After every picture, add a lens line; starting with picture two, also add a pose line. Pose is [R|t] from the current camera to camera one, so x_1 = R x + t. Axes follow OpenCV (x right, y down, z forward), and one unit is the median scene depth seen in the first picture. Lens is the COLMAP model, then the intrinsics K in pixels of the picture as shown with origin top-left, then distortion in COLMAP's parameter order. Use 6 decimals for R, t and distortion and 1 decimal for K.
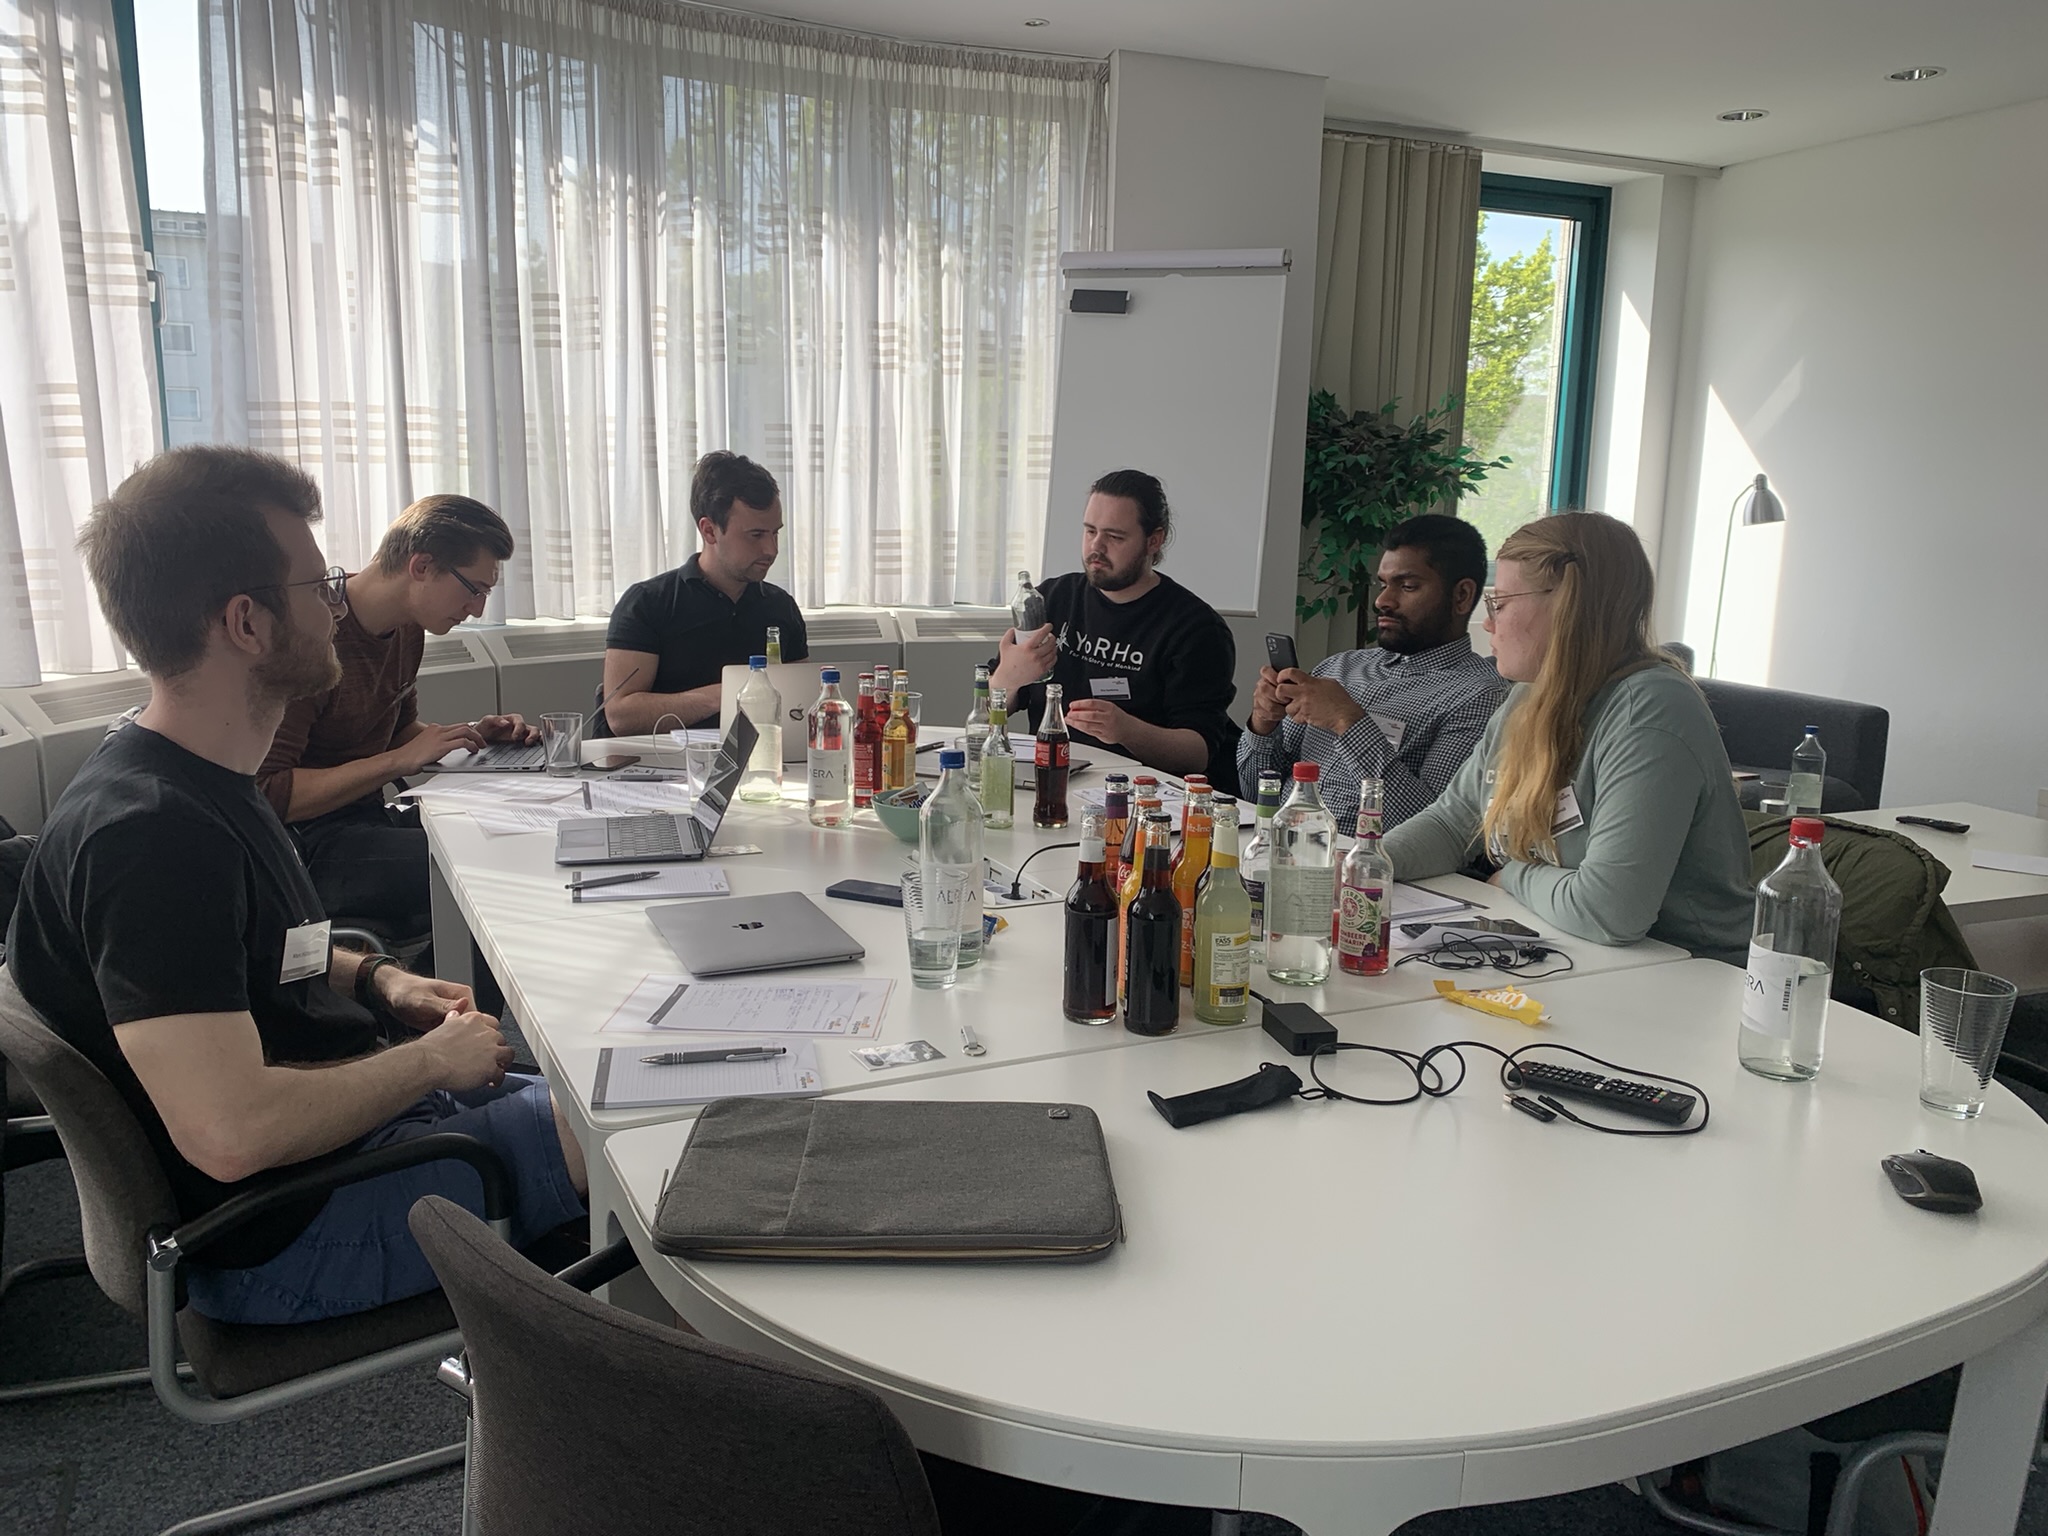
lens RADIAL K [[1567.9, 0, 1024.0], [0, 1567.9, 768.0], [0, 0, 1]] dist [0.036411, -0.069786]
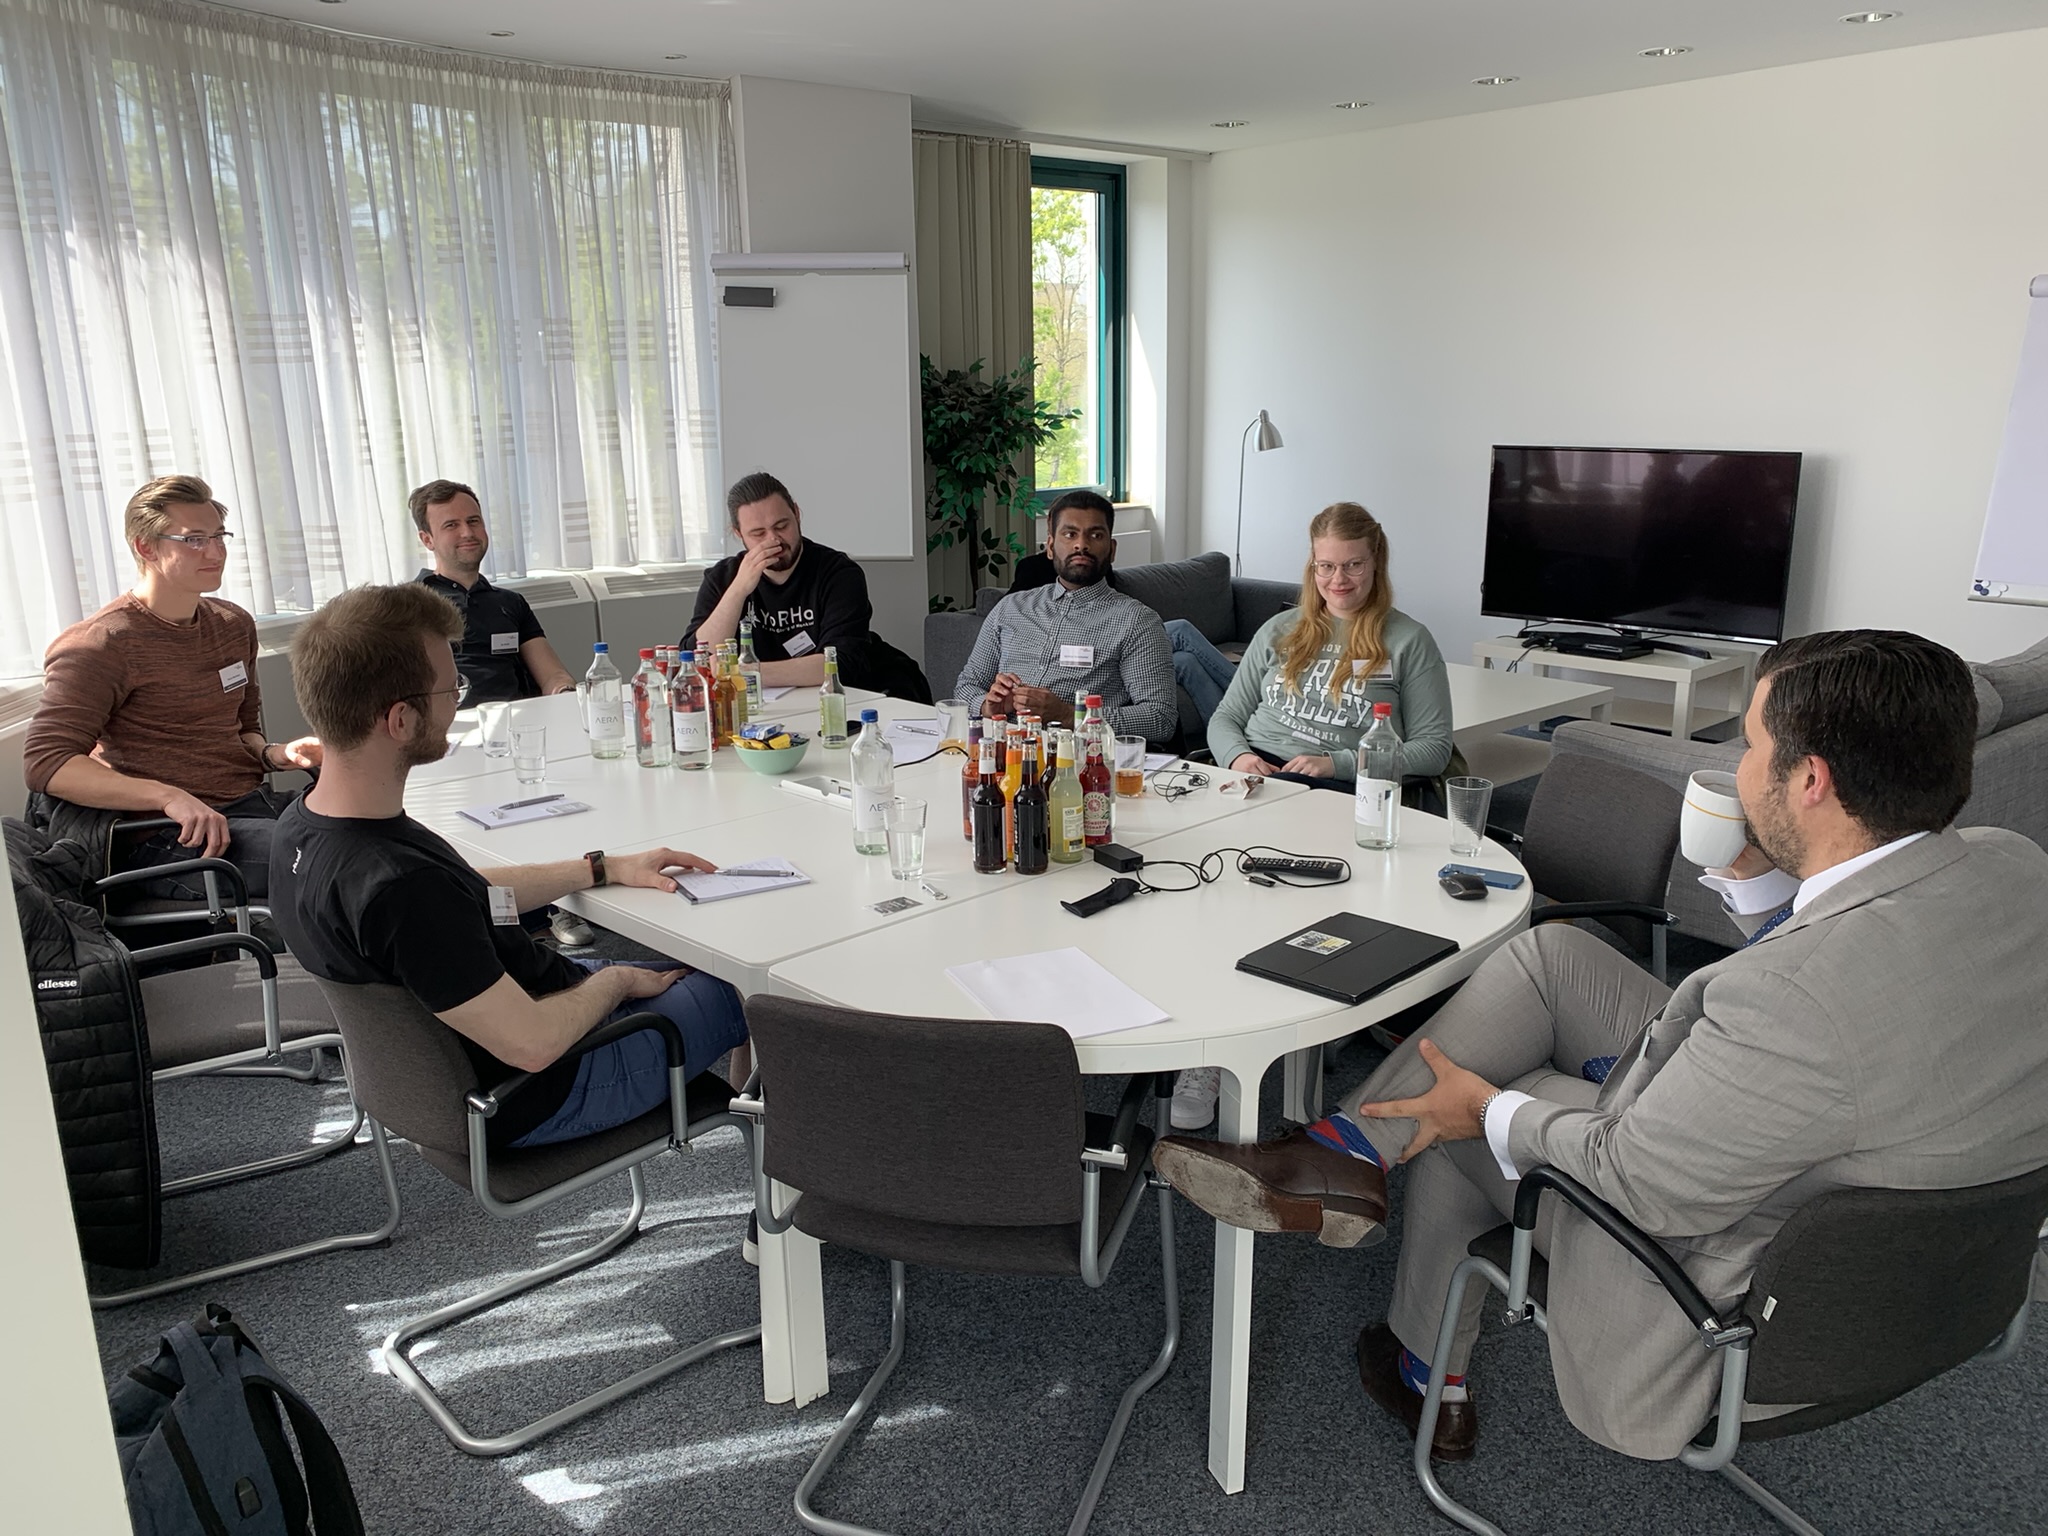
lens RADIAL K [[1567.9, 0, 1024.0], [0, 1567.9, 768.0], [0, 0, 1]] dist [0.036411, -0.069786]
pose [[0.950111, -0.110932, 0.291520, -0.136075], [0.091139, 0.992566, 0.080664, -0.025041], [-0.298301, -0.050071, 0.953158, -0.190771]]
